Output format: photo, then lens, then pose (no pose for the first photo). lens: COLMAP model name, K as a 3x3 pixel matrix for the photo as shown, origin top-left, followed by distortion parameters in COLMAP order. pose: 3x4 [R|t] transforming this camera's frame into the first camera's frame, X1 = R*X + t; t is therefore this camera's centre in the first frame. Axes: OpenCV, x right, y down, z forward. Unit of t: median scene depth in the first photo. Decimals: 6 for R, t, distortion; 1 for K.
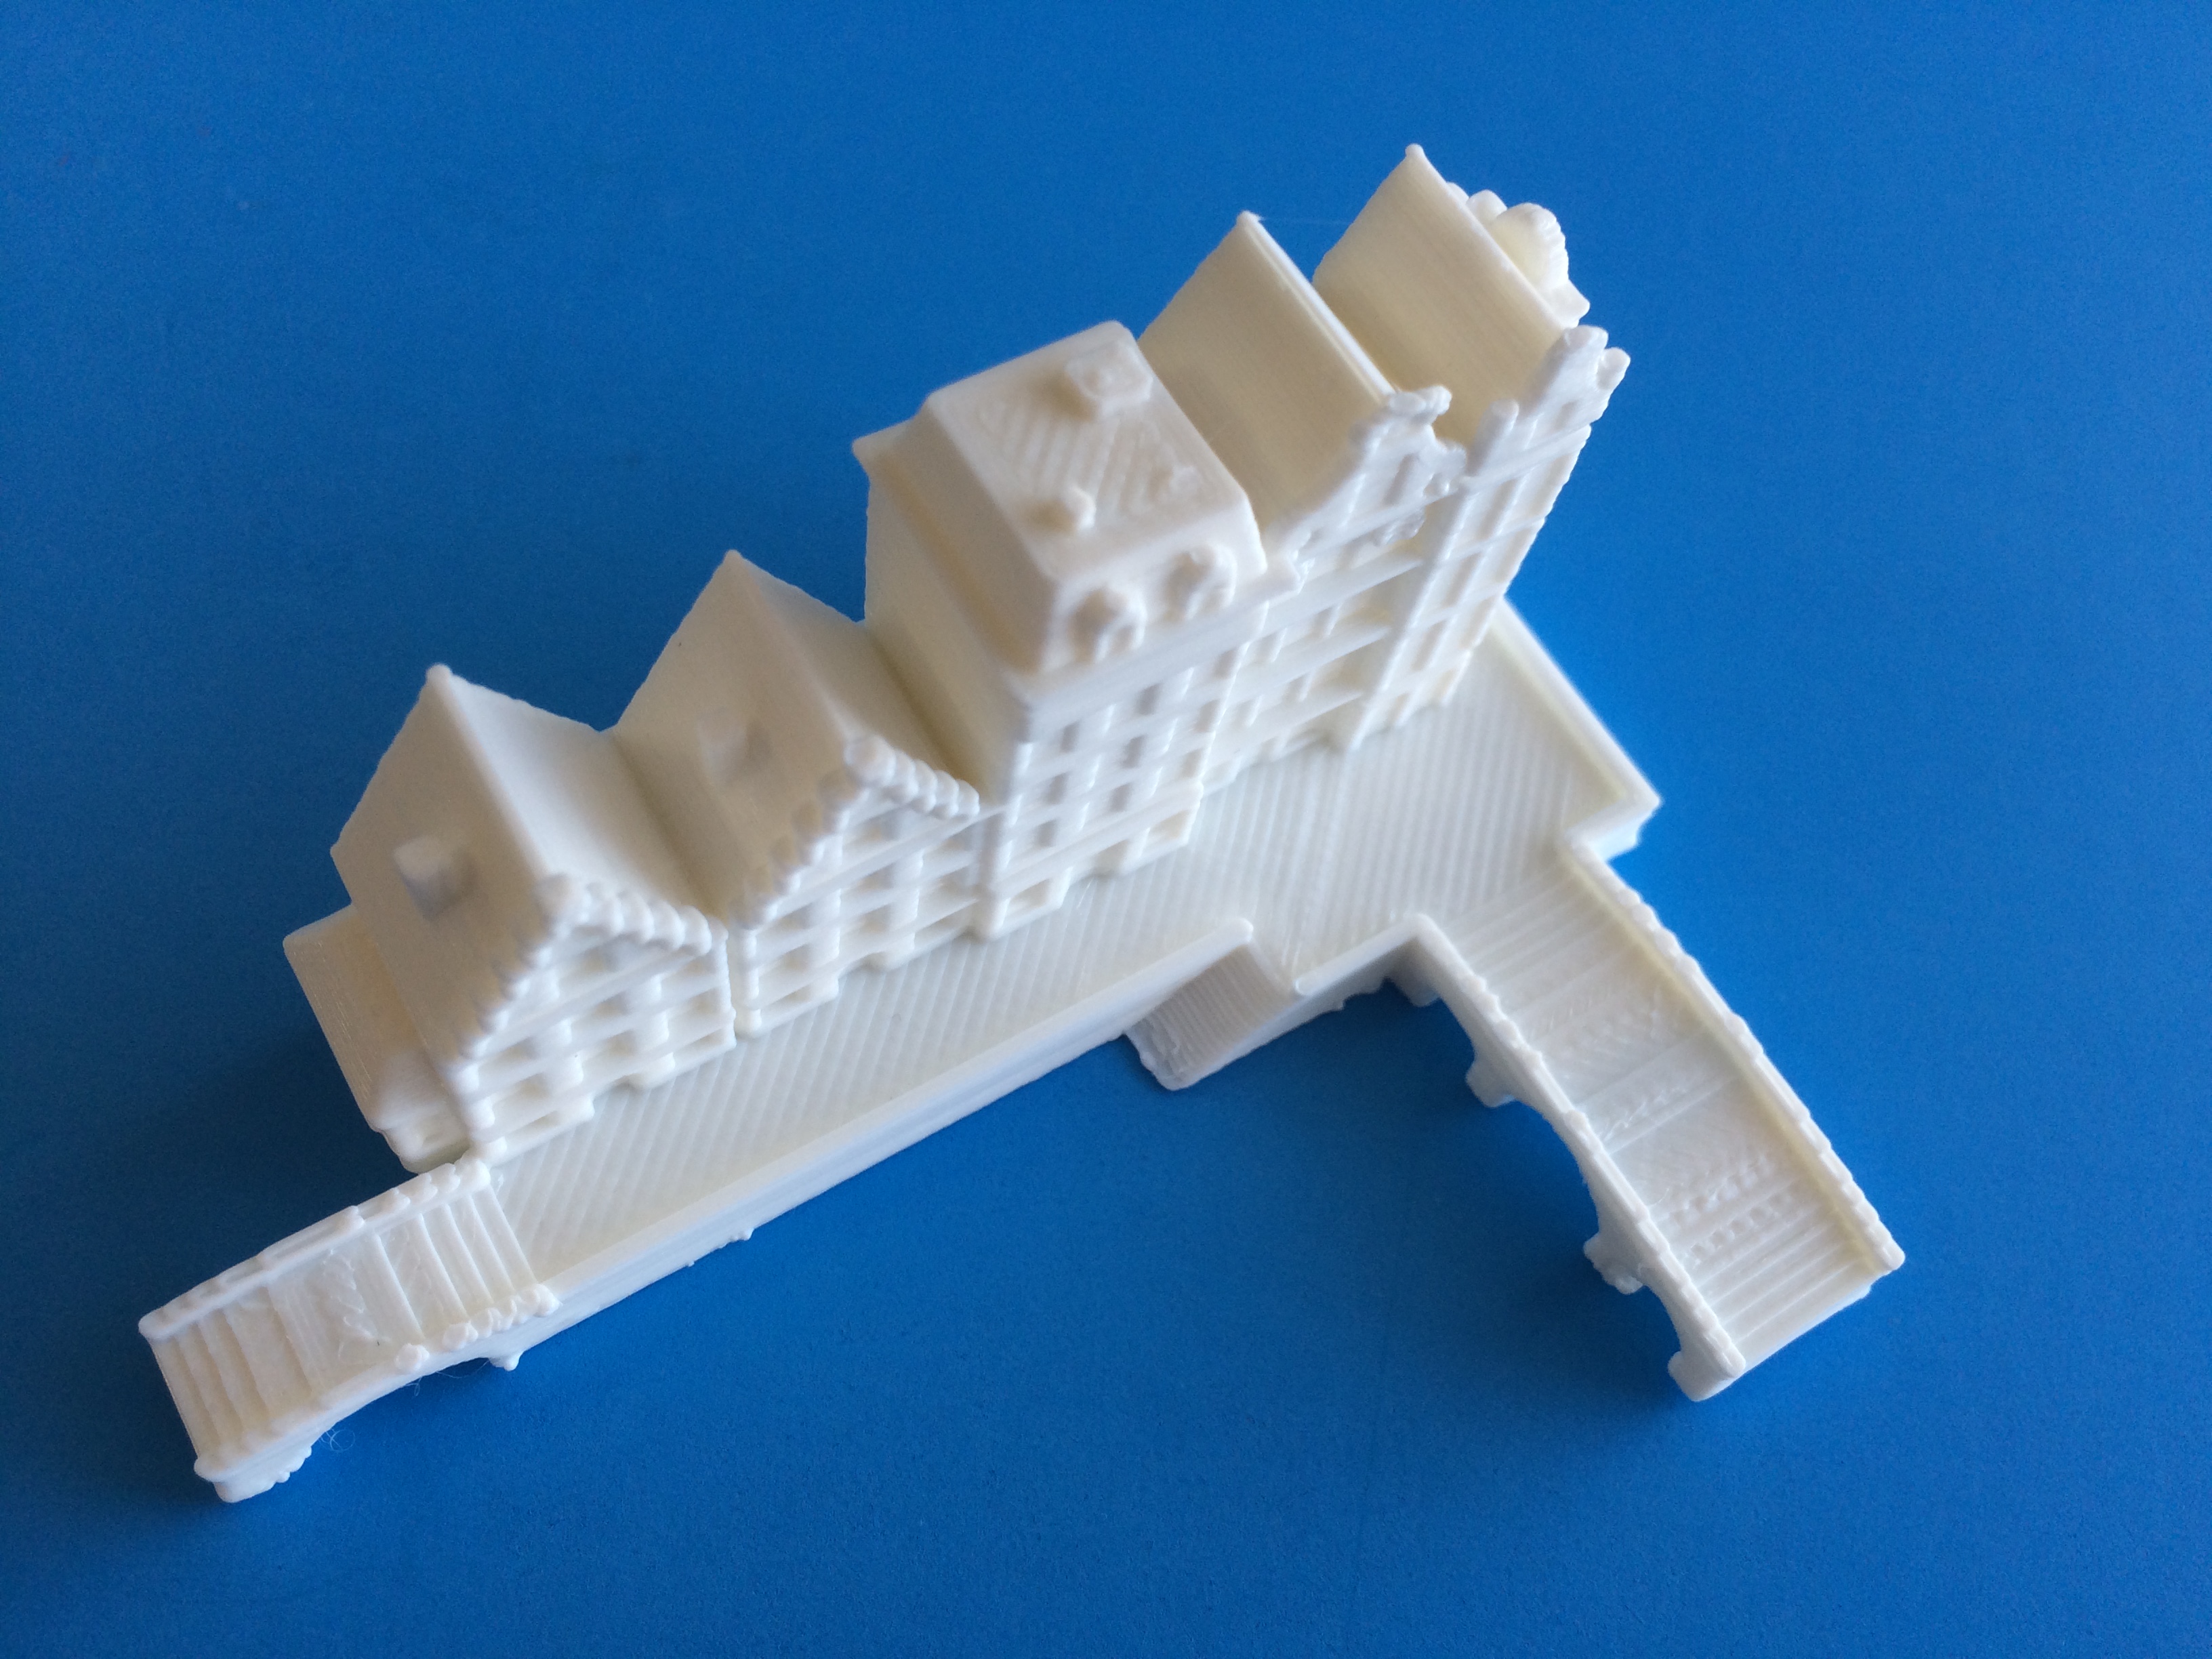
lens RADIAL K [[1972.7, 0, 1109.5], [0, 1972.7, 830.5], [0, 0, 1]] dist [0.017178, -0.082582]
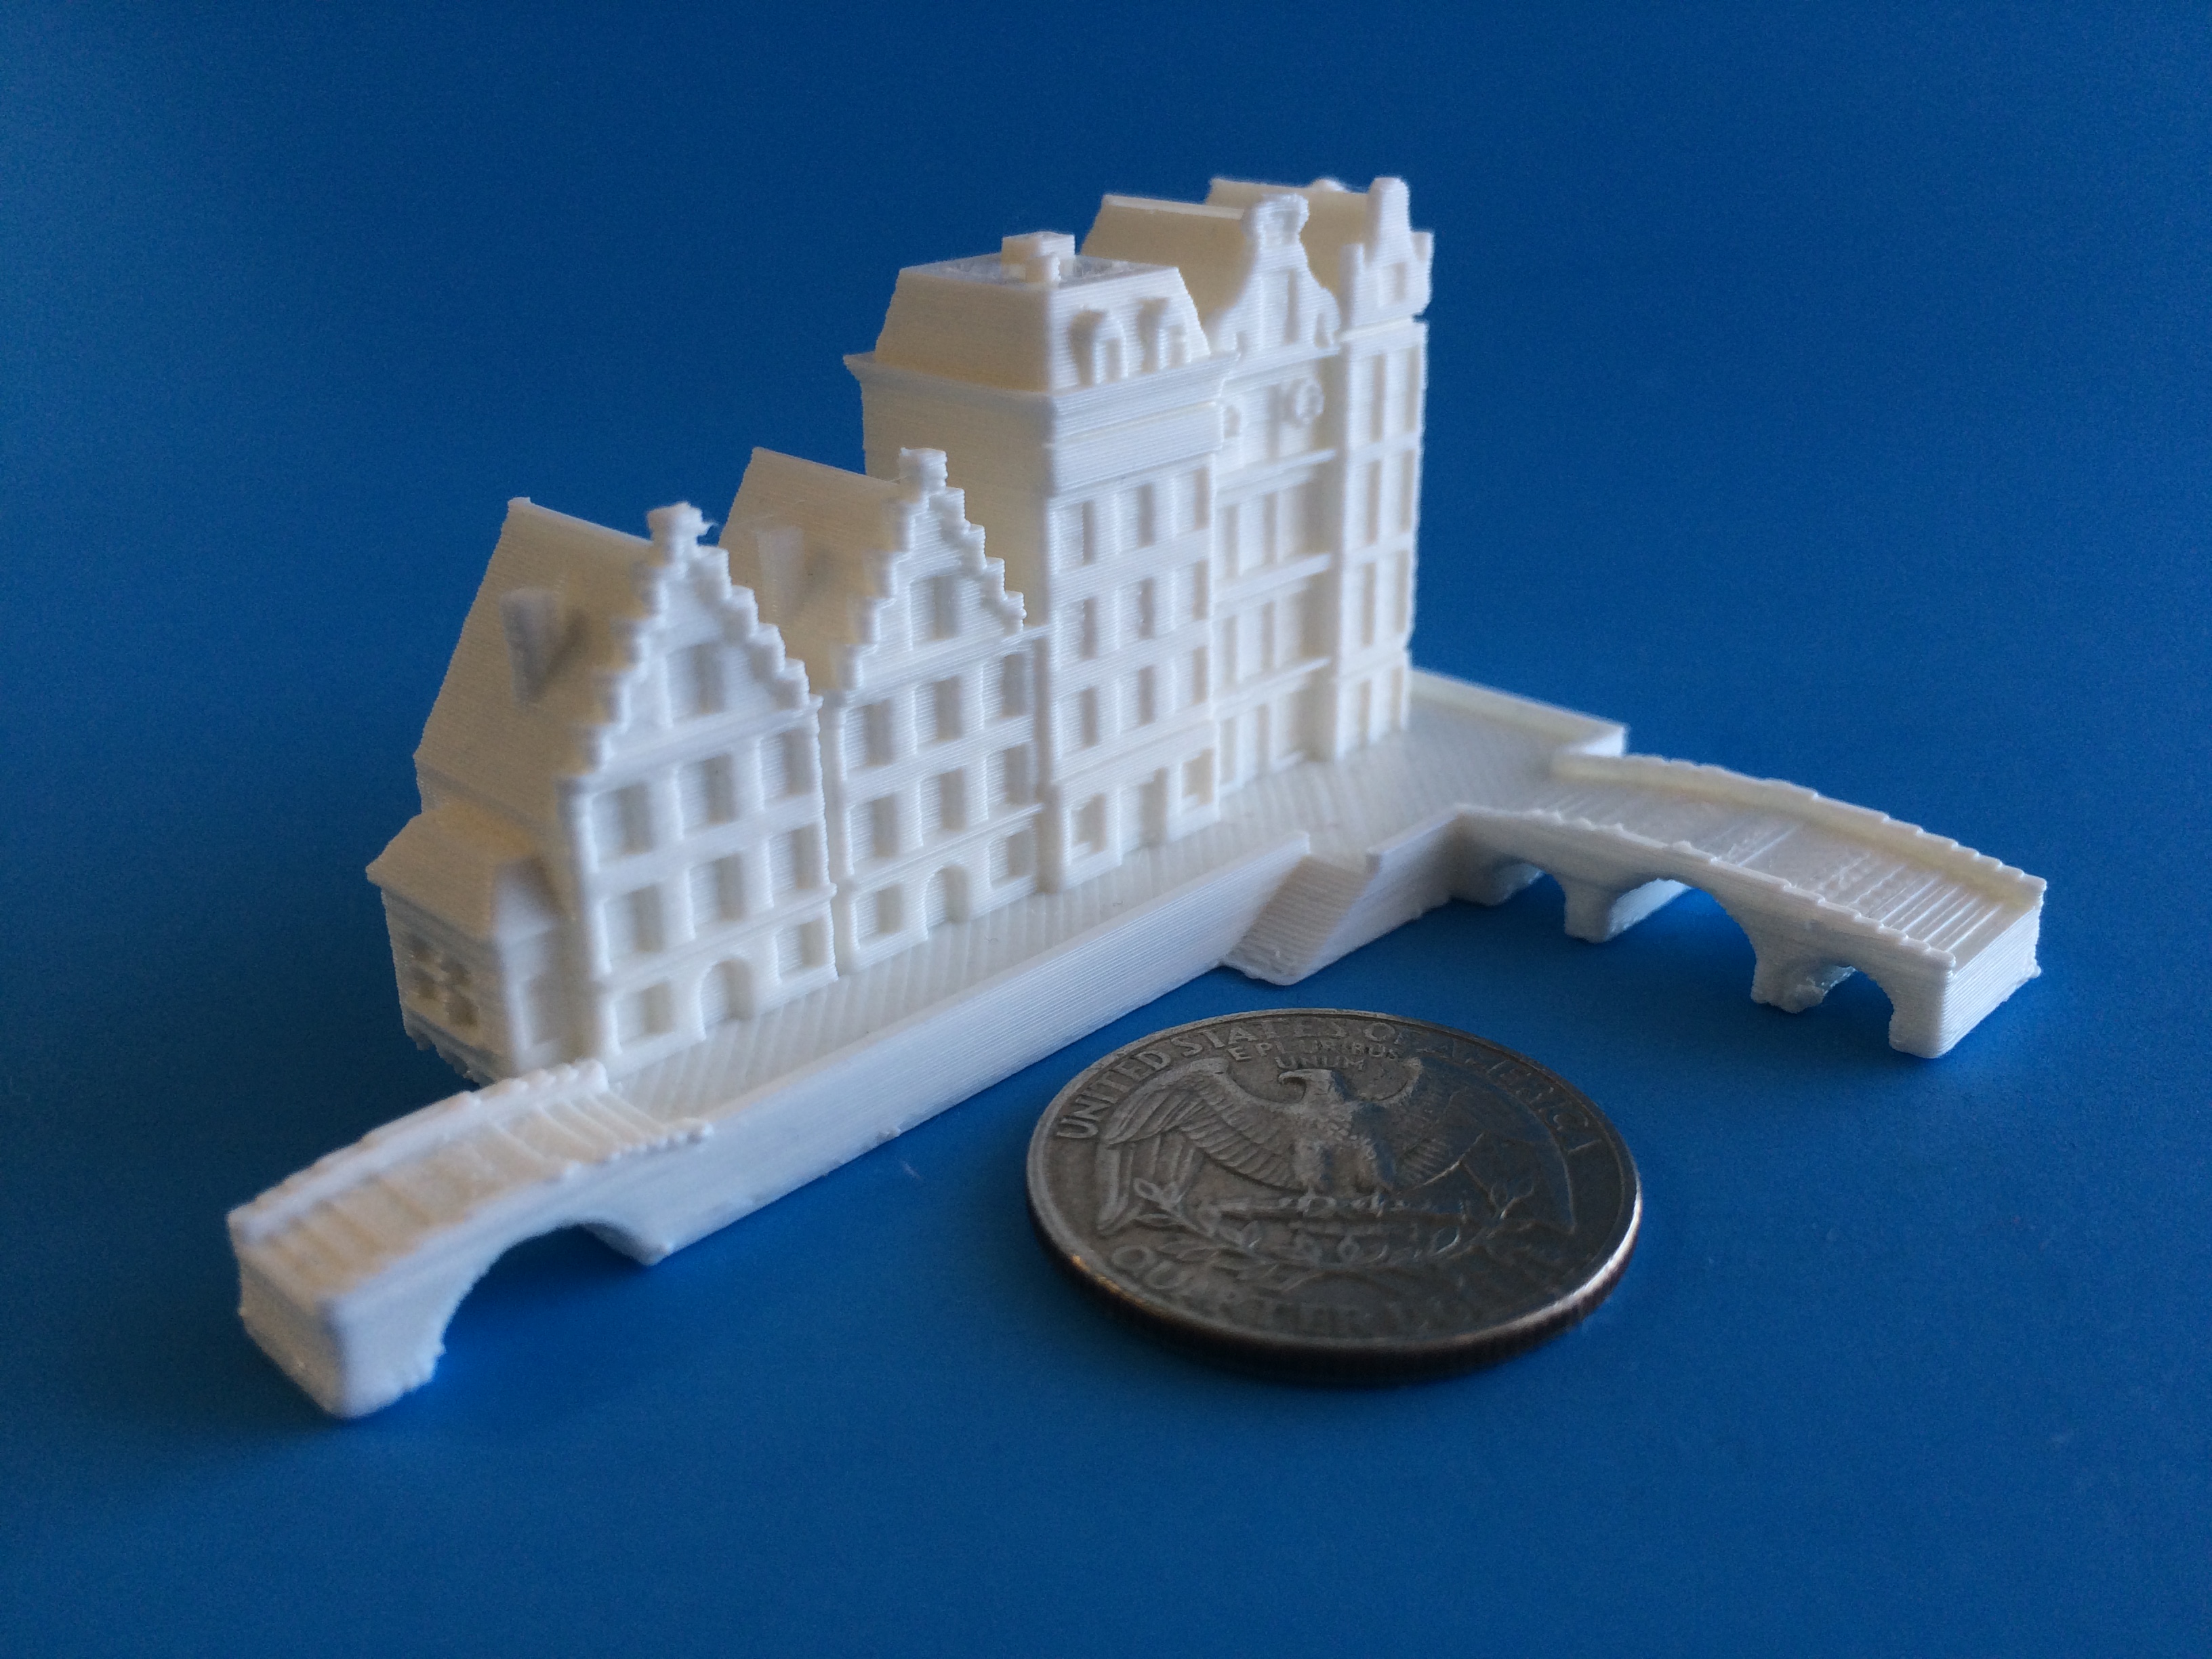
lens RADIAL K [[1972.7, 0, 1101.2], [0, 1972.7, 826.3], [0, 0, 1]] dist [0.017178, -0.082582]
pose [[0.958230, -0.232072, 0.167149, -0.224576], [0.285947, 0.766103, -0.575604, 0.679218], [0.005527, 0.599357, 0.800463, 0.211658]]
